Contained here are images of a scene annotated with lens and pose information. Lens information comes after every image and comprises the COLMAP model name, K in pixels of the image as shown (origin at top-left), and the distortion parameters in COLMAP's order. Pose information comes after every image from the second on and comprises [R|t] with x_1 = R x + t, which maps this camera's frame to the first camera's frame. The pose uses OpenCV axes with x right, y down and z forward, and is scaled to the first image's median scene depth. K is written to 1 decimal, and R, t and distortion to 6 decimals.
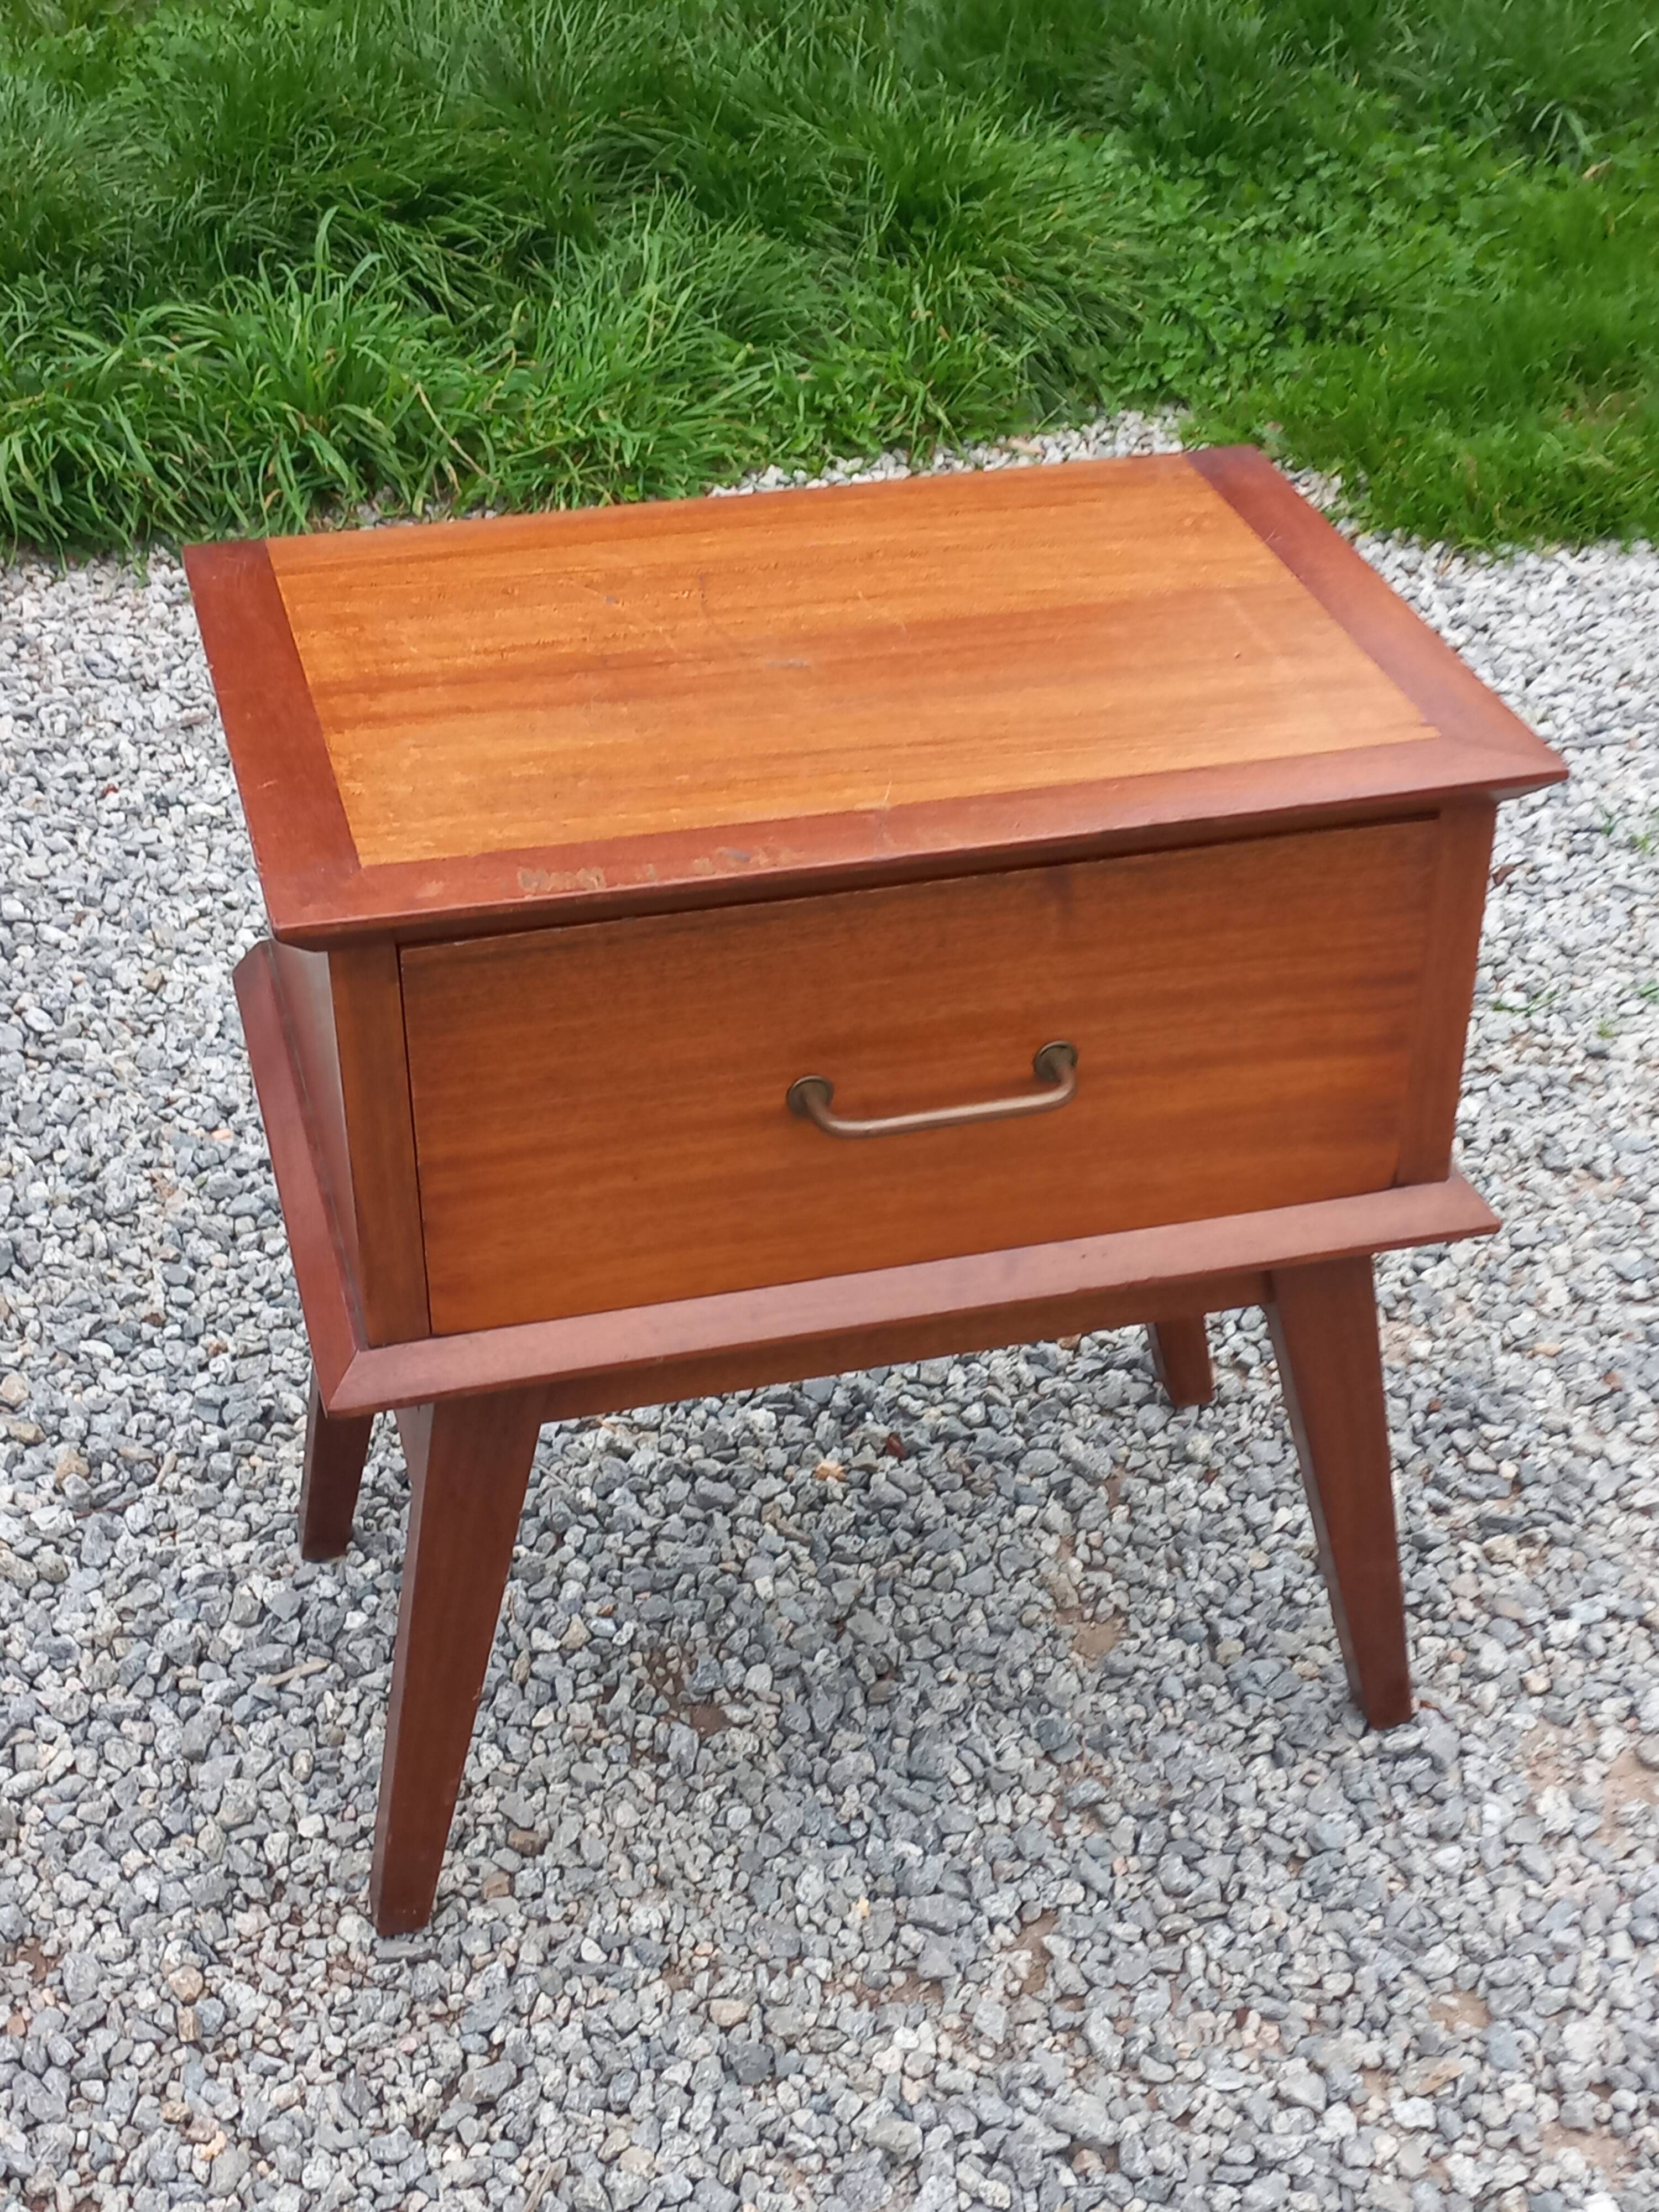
lens RADIAL K [[3090.2, 0, 815.7], [0, 3090.2, 1088.9], [0, 0, 1]] dist [0.082115, 0.000000]
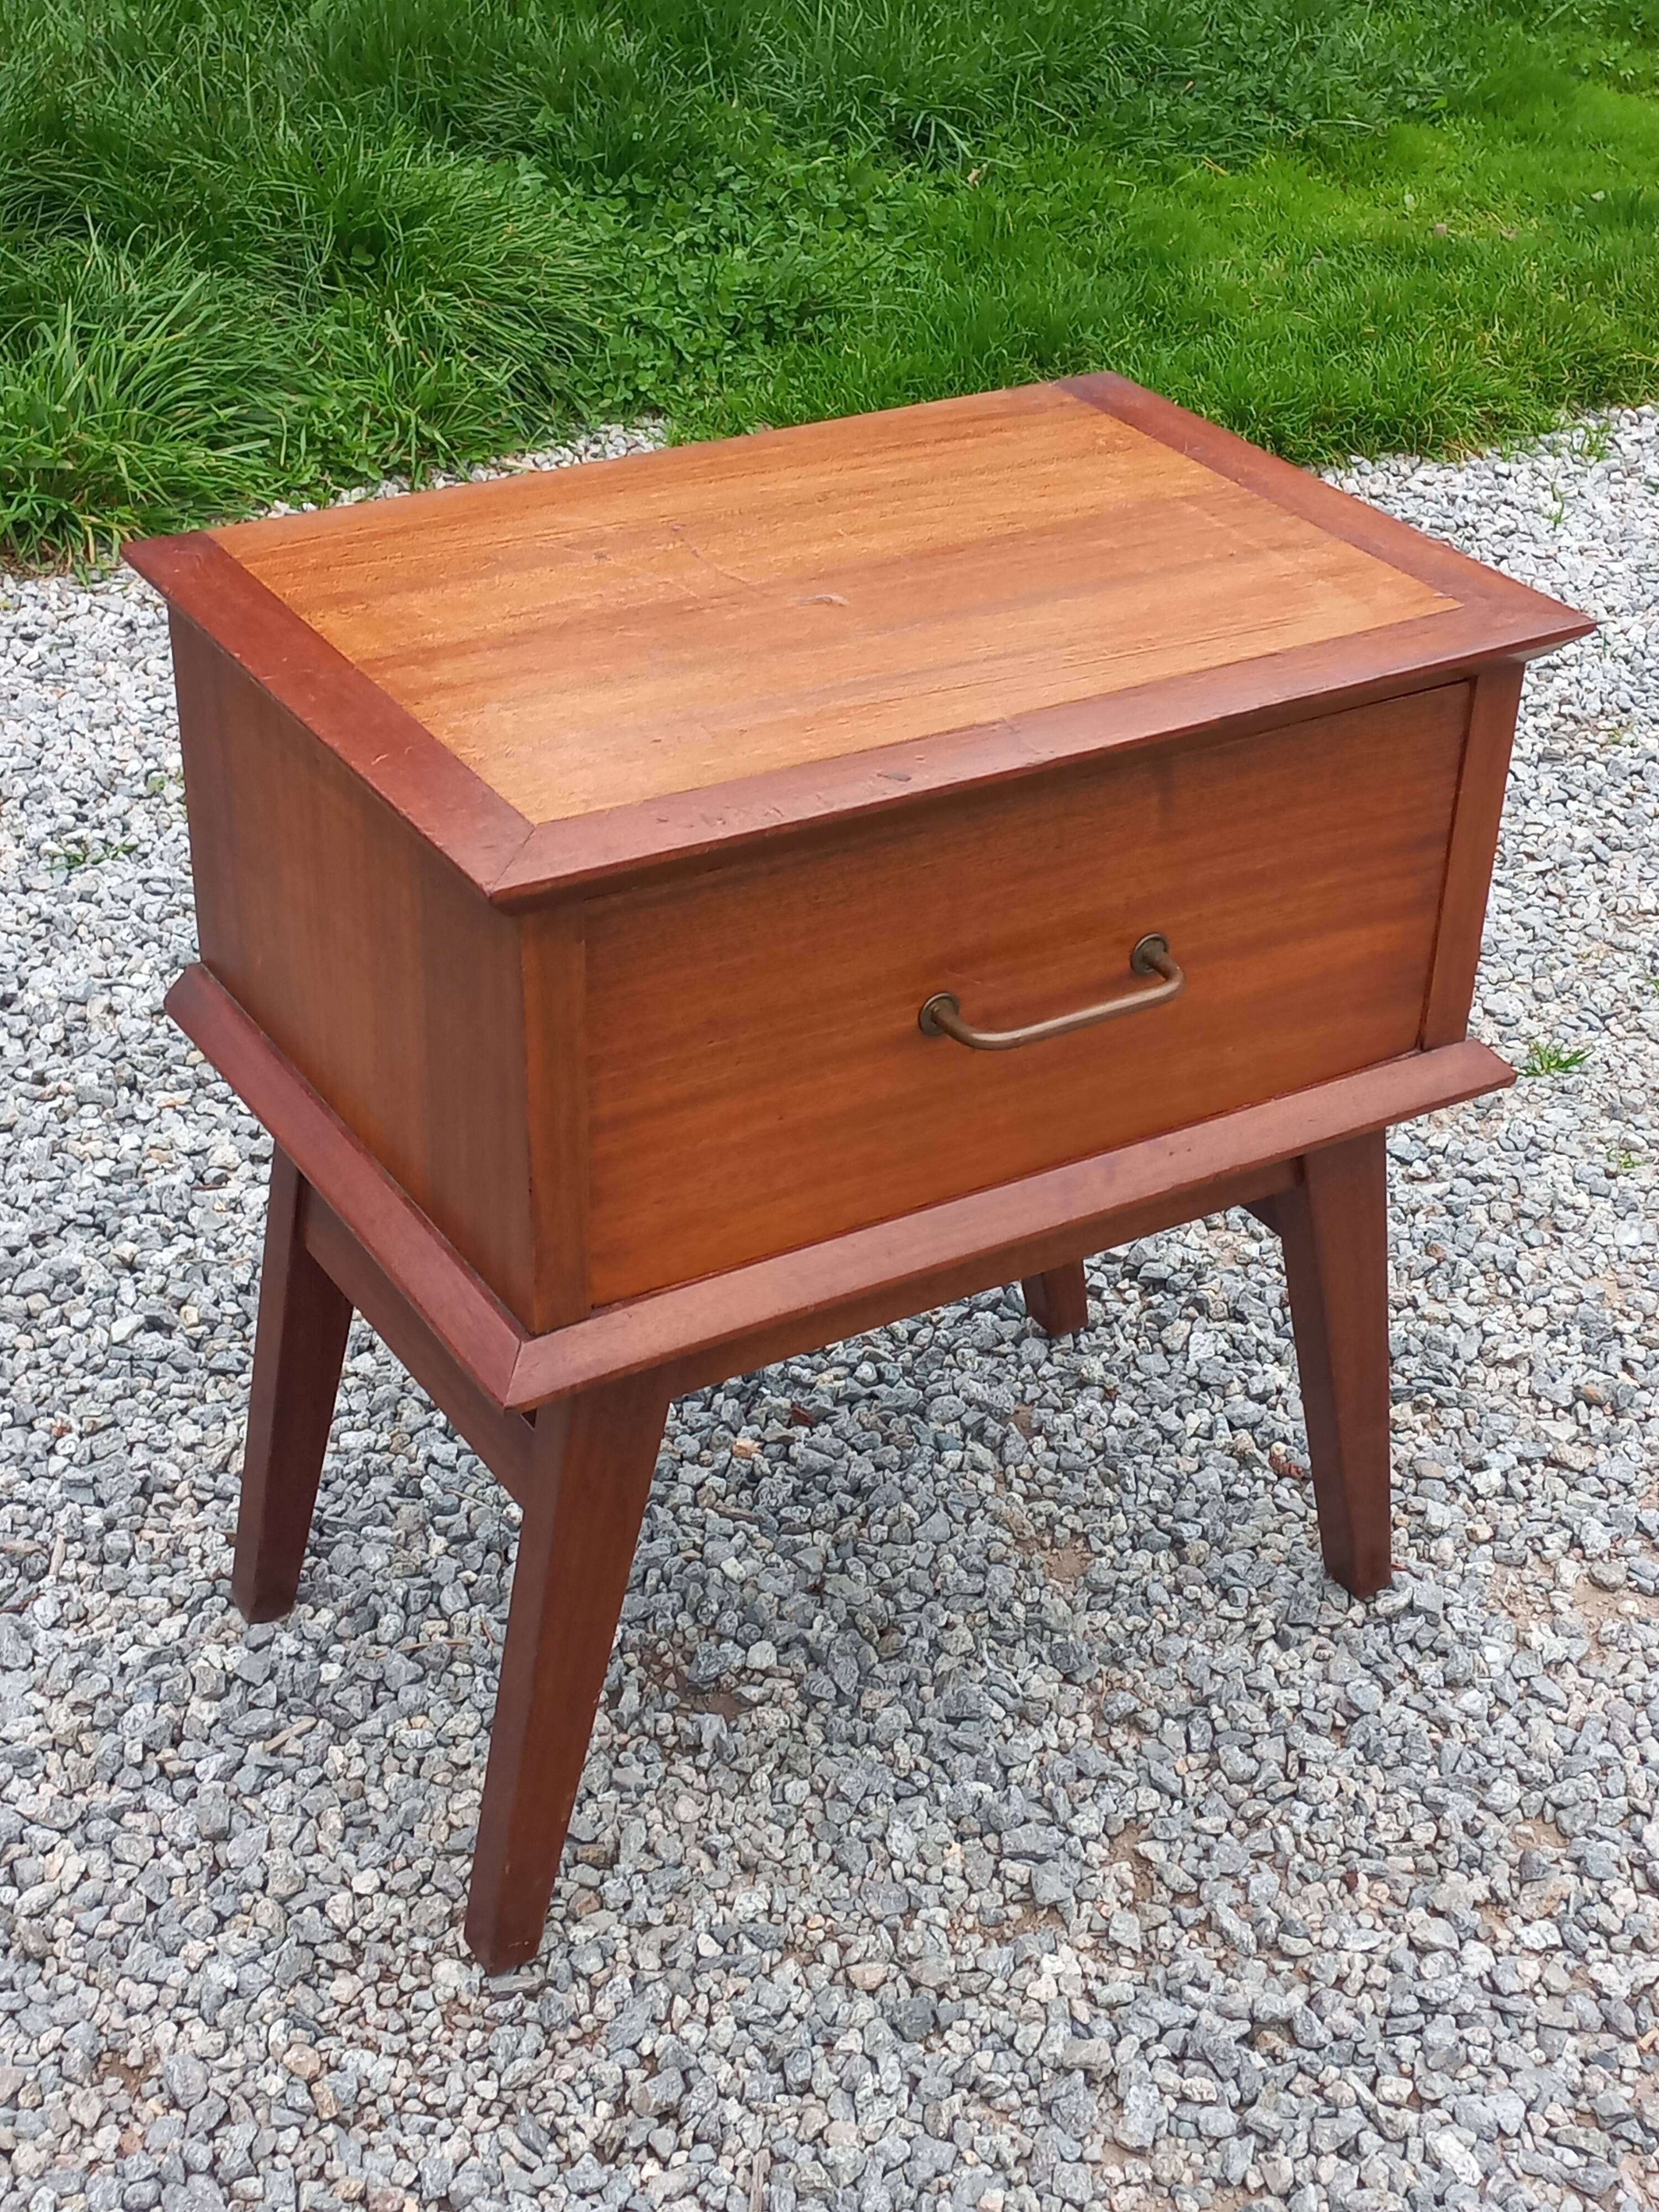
lens RADIAL K [[3090.2, 0, 786.6], [0, 3090.2, 1113.1], [0, 0, 1]] dist [0.082115, 0.000000]
pose [[0.959872, -0.126995, 0.250036, -0.235031], [0.131745, 0.991281, -0.002282, 0.023278], [-0.247566, 0.035132, 0.968234, 0.043261]]
